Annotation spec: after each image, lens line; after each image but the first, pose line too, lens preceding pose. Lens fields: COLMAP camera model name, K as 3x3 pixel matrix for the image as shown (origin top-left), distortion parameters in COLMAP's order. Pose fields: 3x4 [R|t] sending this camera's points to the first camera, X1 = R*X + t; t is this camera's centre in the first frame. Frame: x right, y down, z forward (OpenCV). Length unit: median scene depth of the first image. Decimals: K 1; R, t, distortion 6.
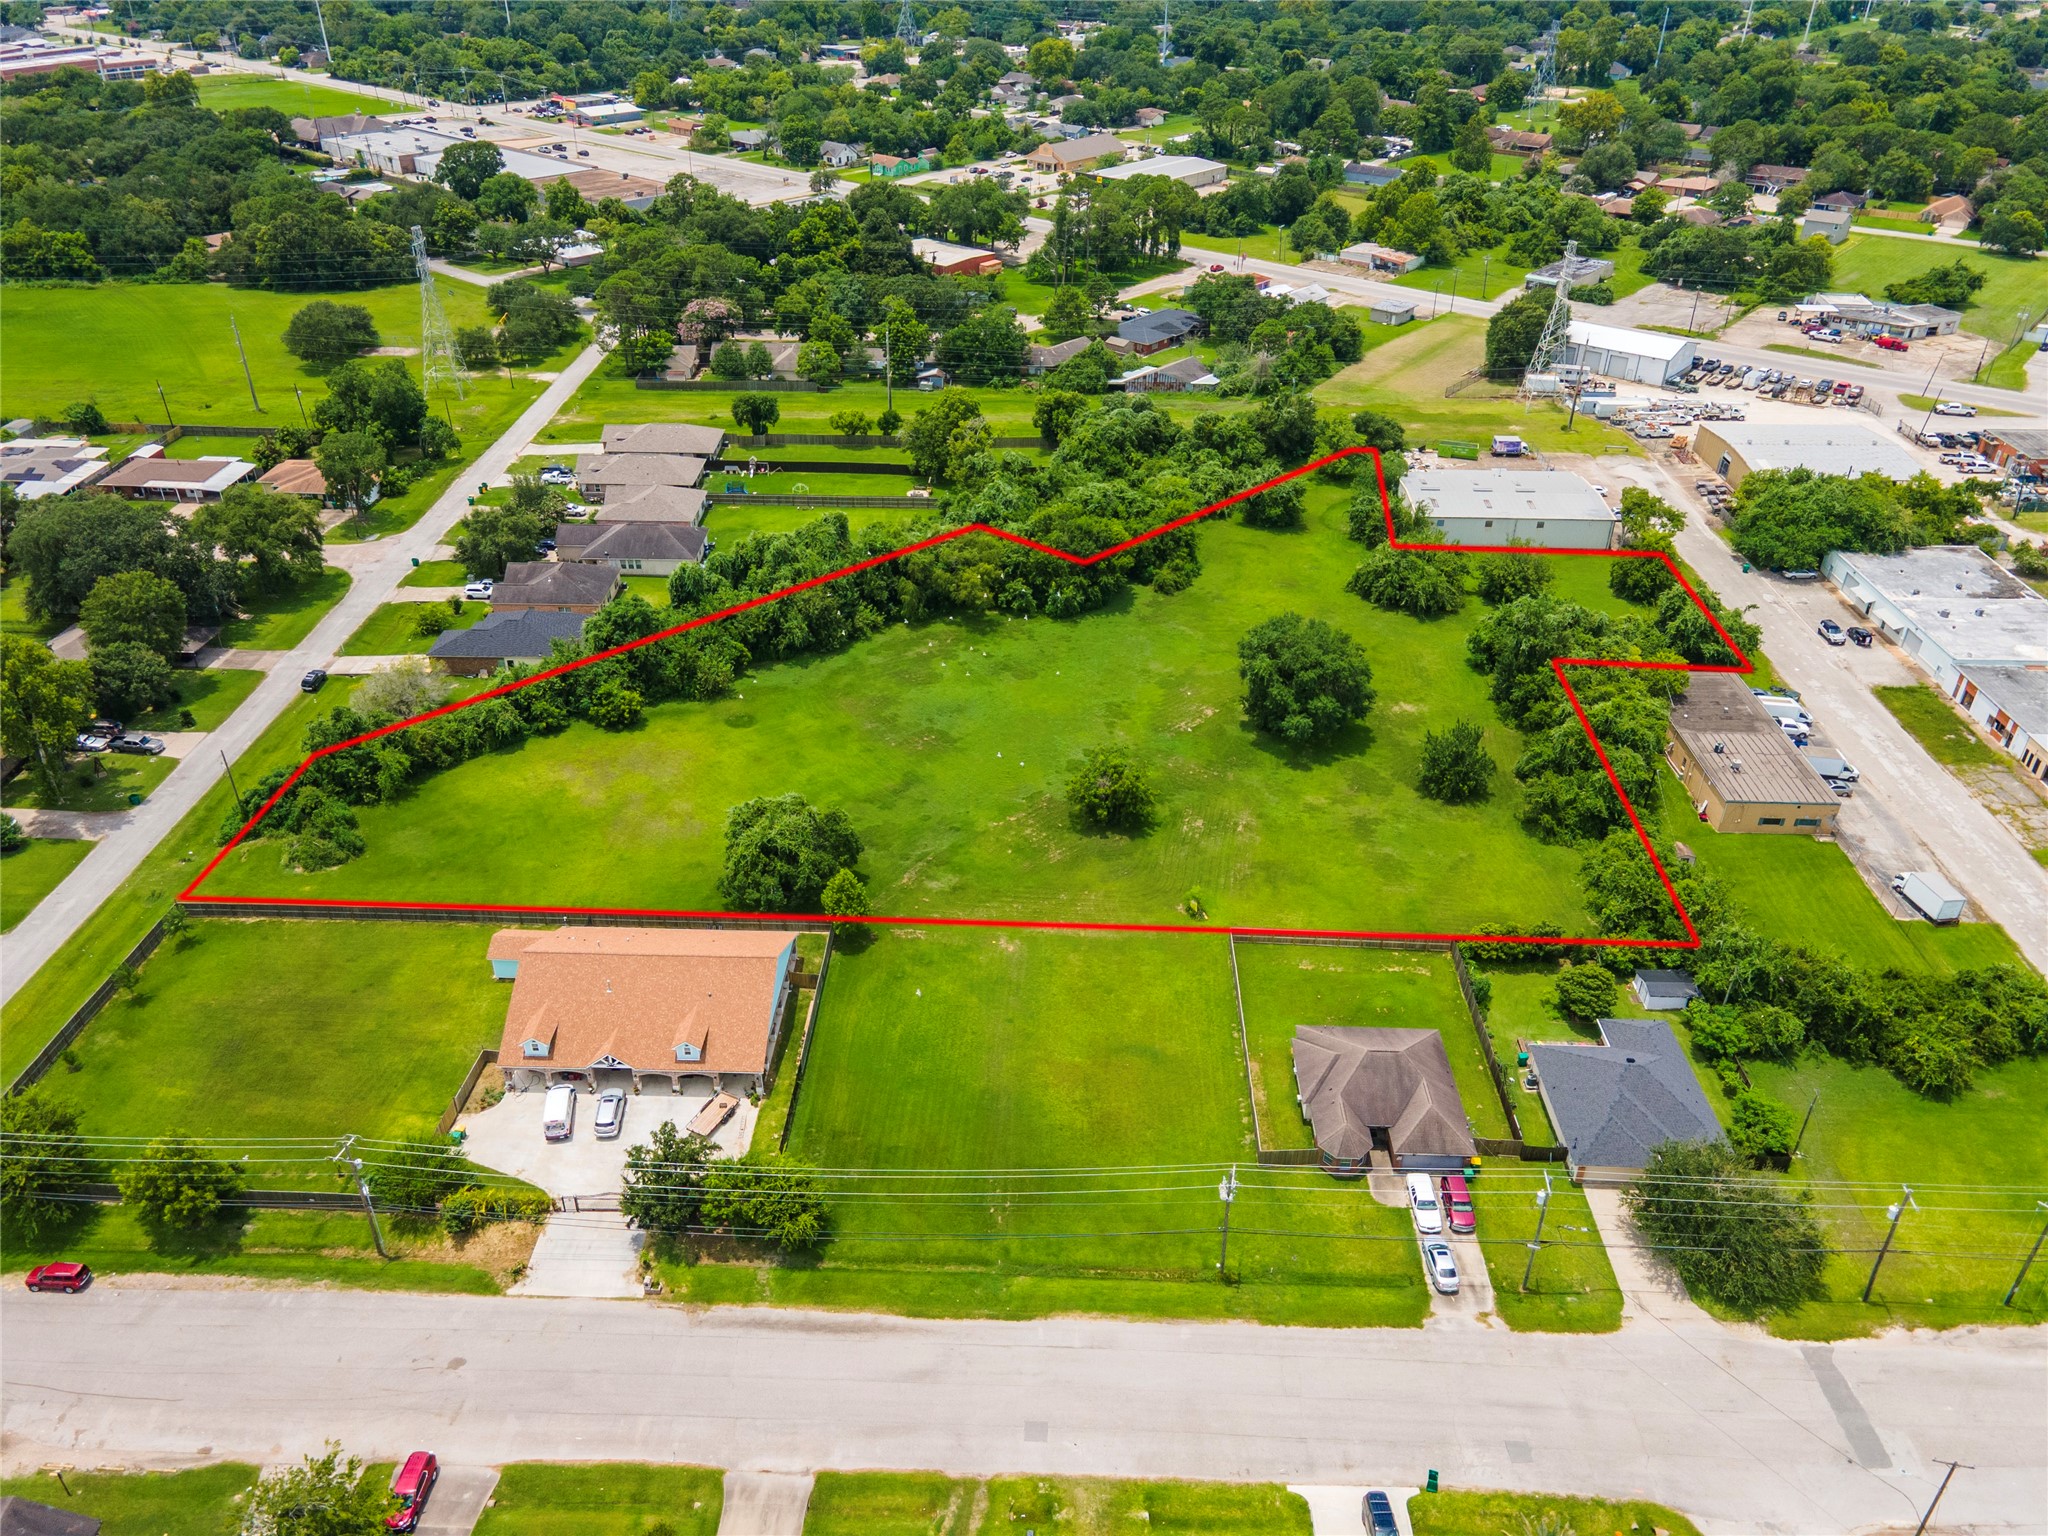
lens RADIAL K [[1485.9, 0, 1015.1], [0, 1485.9, 768.5], [0, 0, 1]] dist [0.045801, 0.006470]
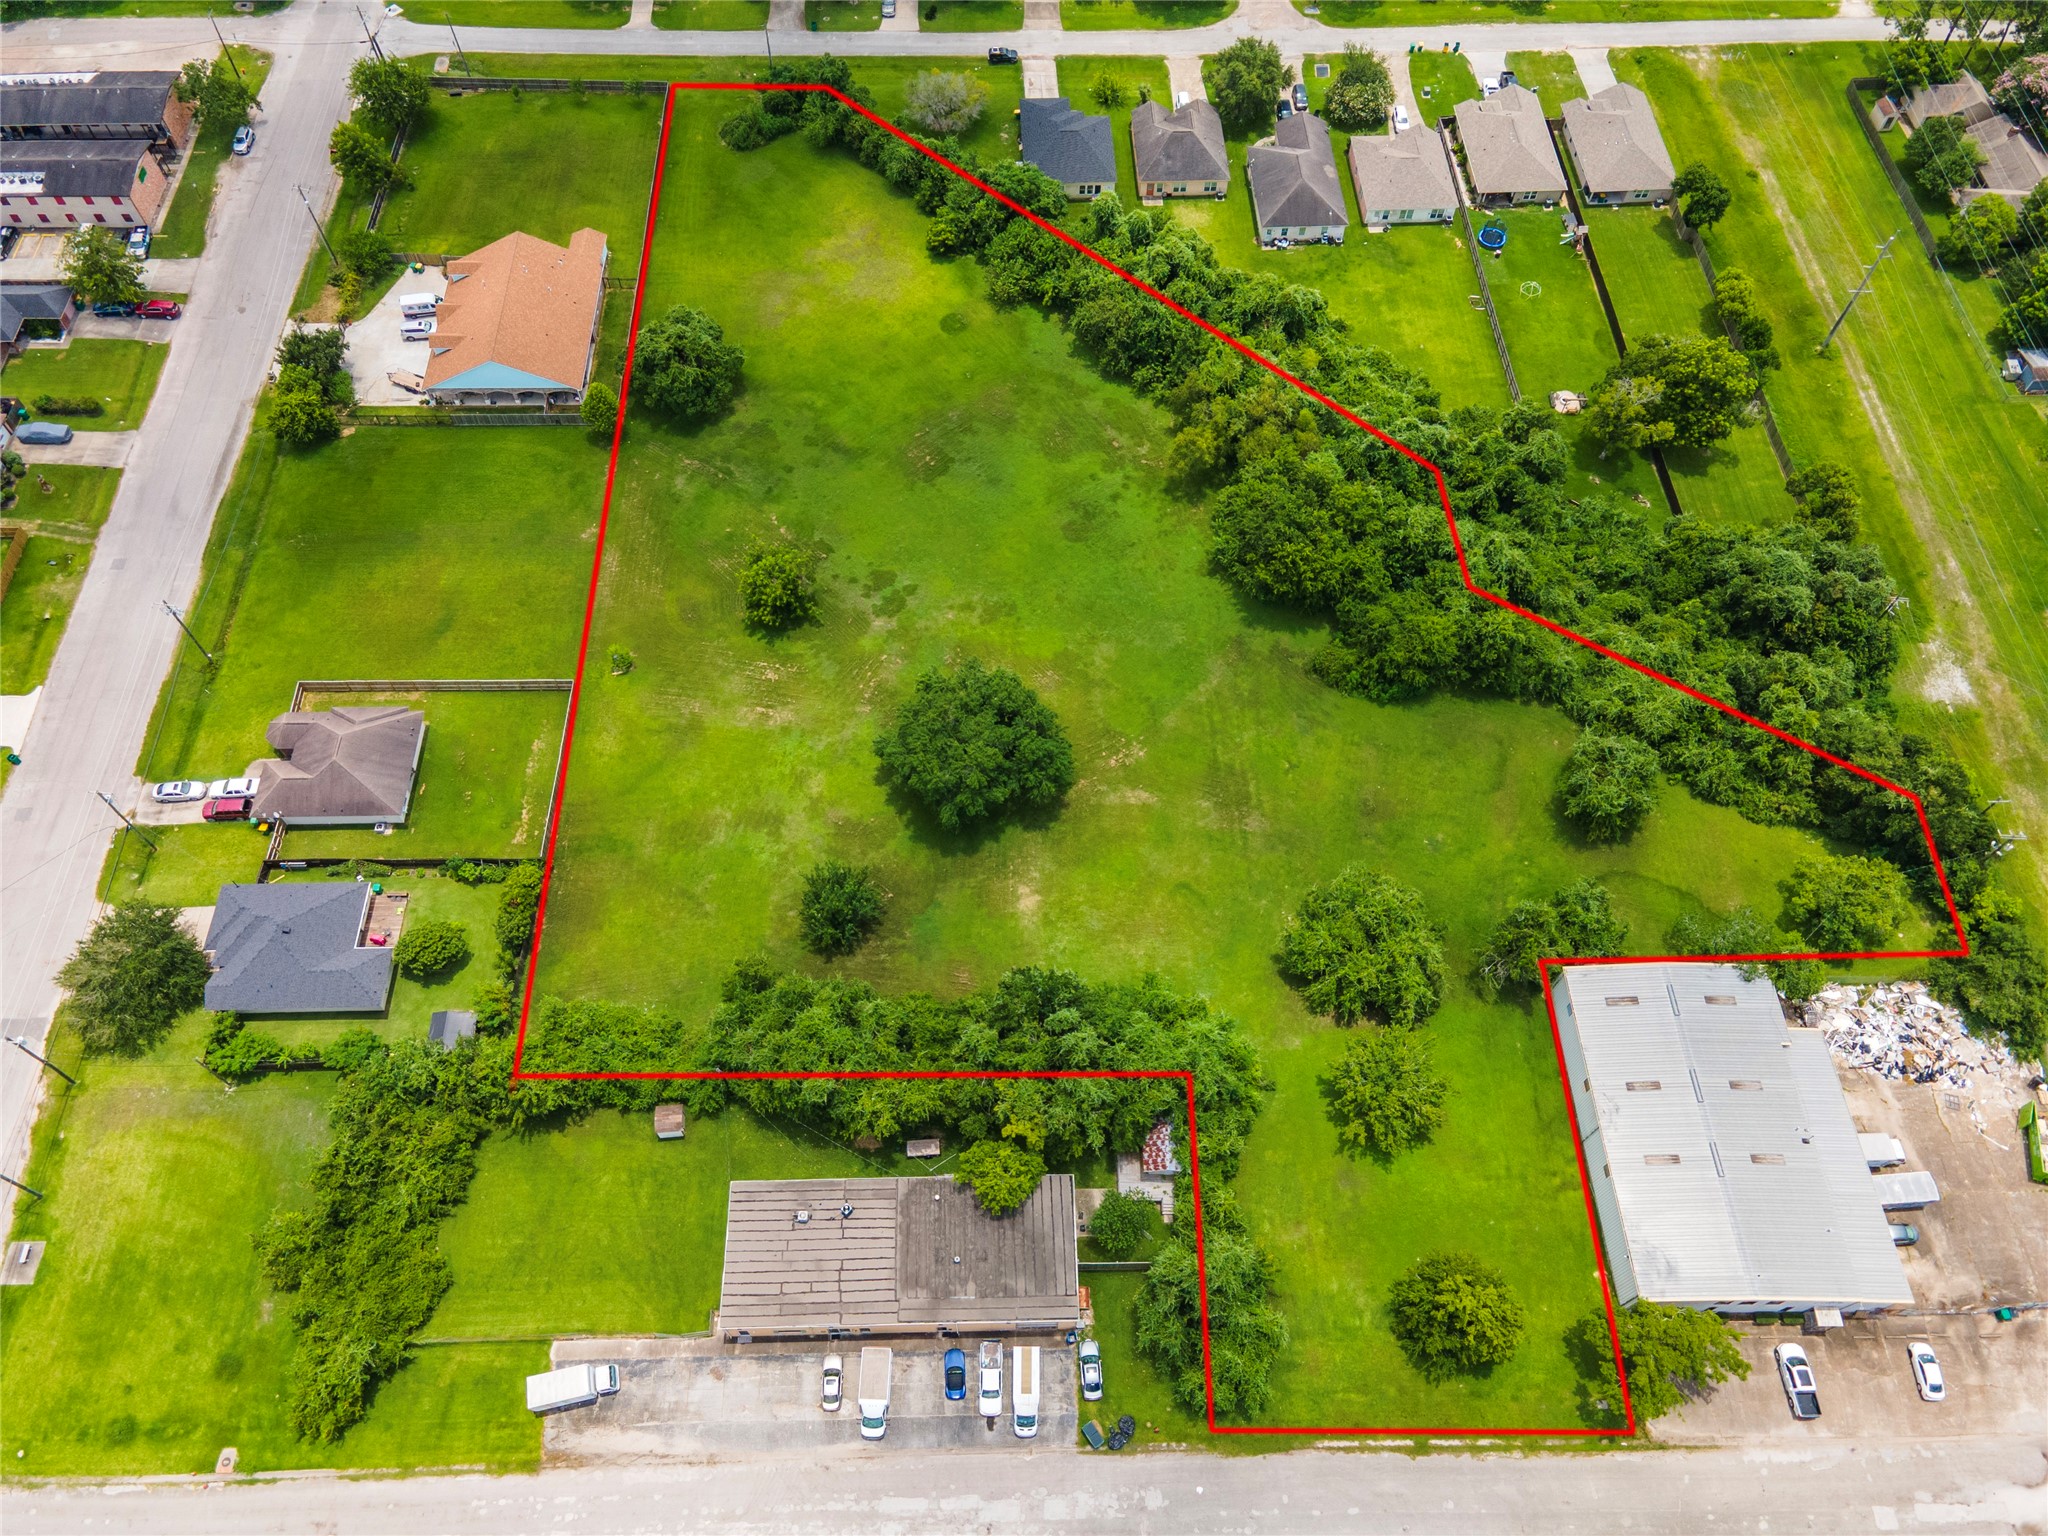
lens RADIAL K [[1487.8, 0, 1024.0], [0, 1487.8, 768.0], [0, 0, 1]] dist [0.039406, 0.007276]
pose [[0.052138, 0.849000, -0.525814, 0.654308], [-0.531692, 0.469298, 0.705027, -0.670239], [0.845332, 0.242812, 0.475874, 0.634743]]
